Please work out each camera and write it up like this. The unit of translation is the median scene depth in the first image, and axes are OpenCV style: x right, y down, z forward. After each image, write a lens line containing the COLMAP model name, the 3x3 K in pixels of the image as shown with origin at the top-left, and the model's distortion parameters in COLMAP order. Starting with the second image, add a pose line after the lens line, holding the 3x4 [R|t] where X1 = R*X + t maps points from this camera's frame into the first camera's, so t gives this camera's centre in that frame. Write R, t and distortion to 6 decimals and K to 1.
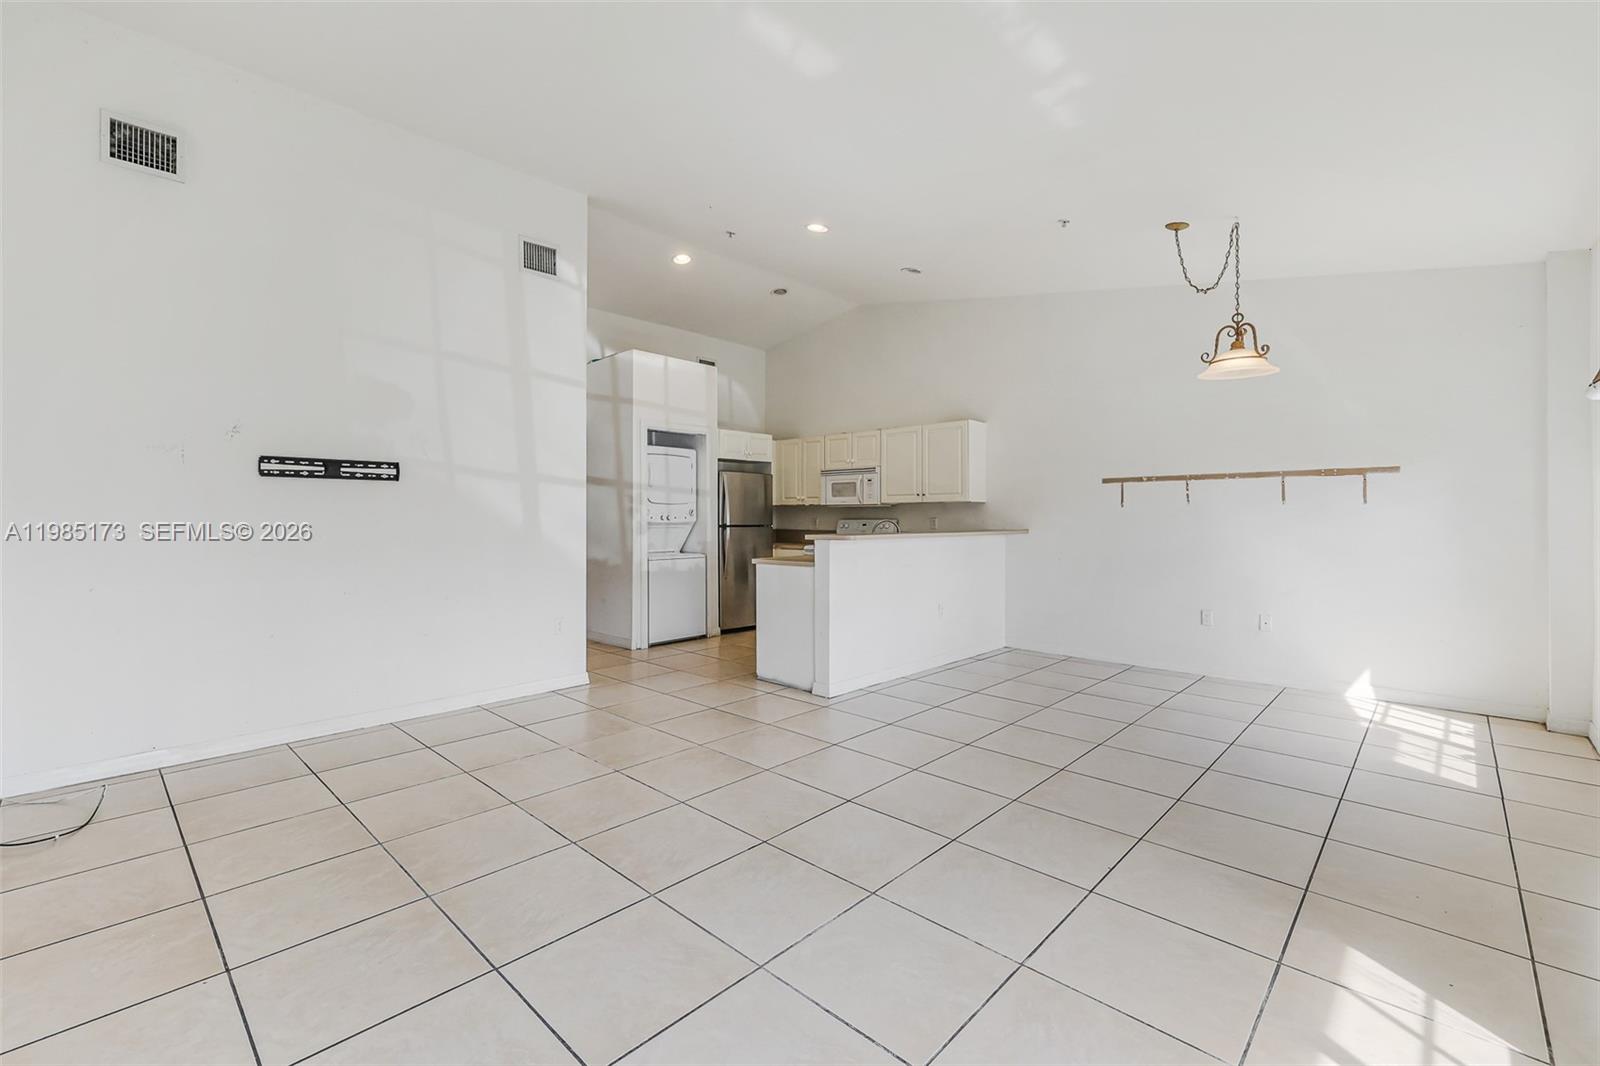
lens RADIAL K [[684.5, 0, 789.6], [0, 684.5, 510.9], [0, 0, 1]] dist [0.000154, -0.000297]
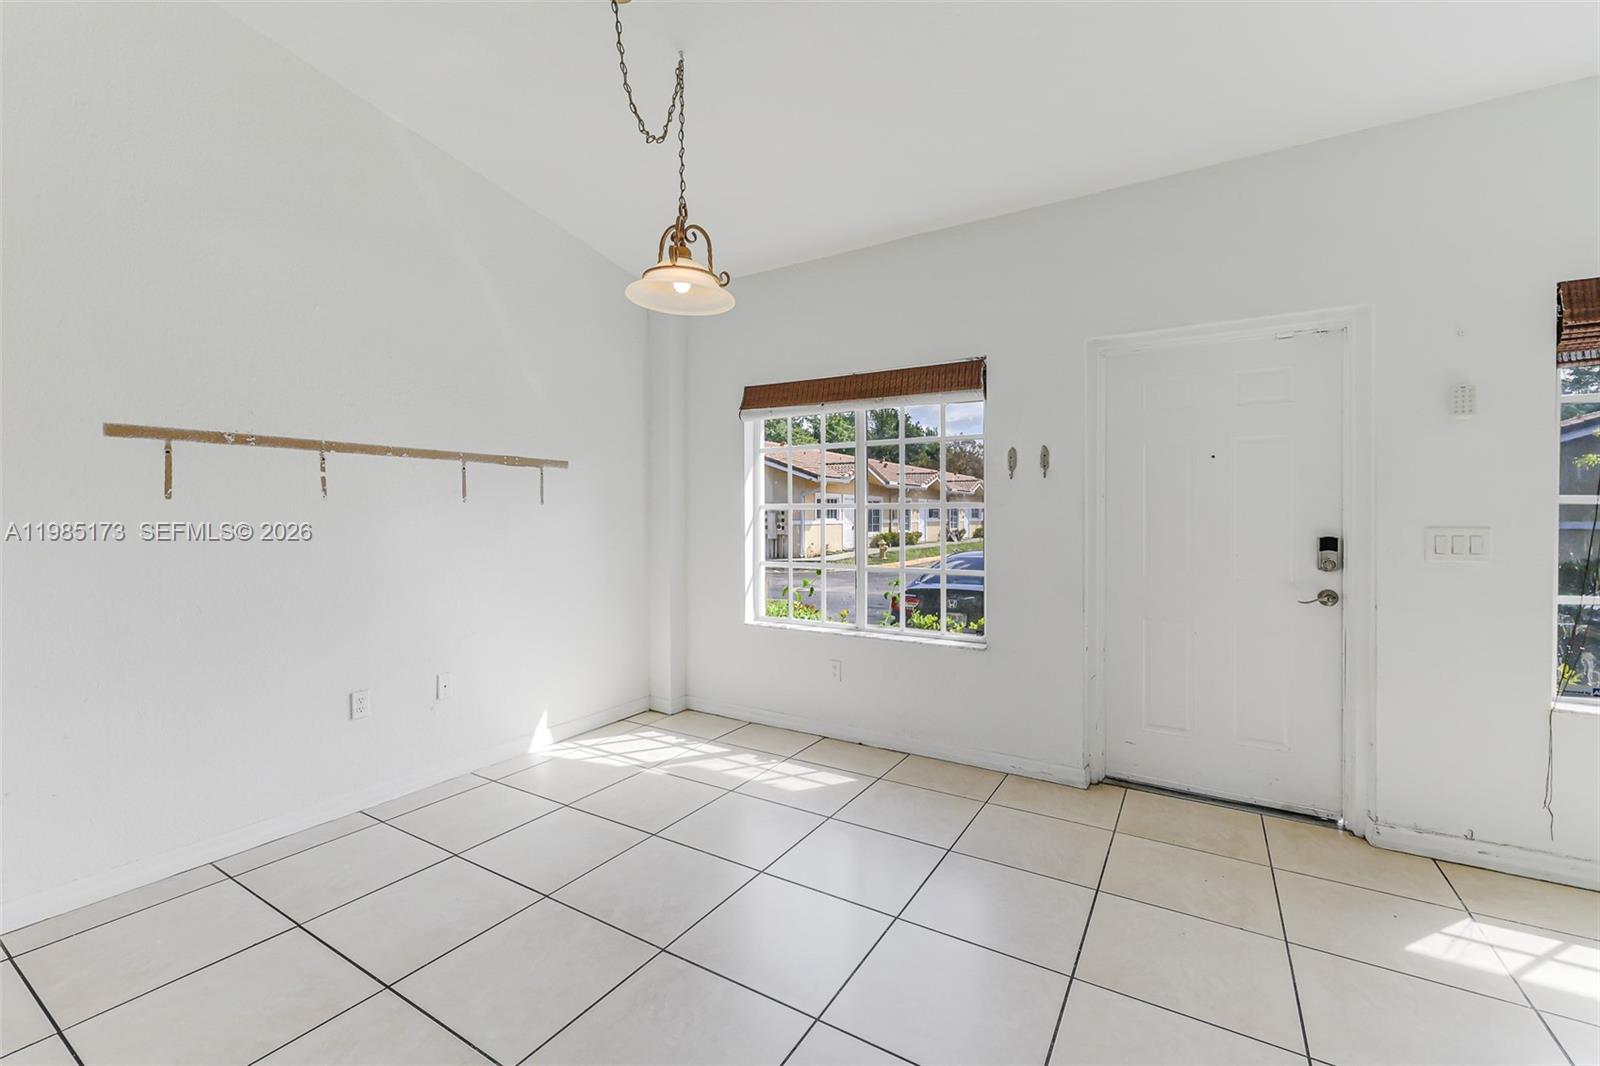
lens RADIAL K [[674.6, 0, 779.9], [0, 674.6, 521.6], [0, 0, 1]] dist [-0.000216, 0.000021]
pose [[-0.198299, -0.005905, 0.980124, 0.009560], [-0.009049, 0.999950, 0.004193, 0.002941], [-0.980100, -0.008038, -0.198342, 0.643235]]
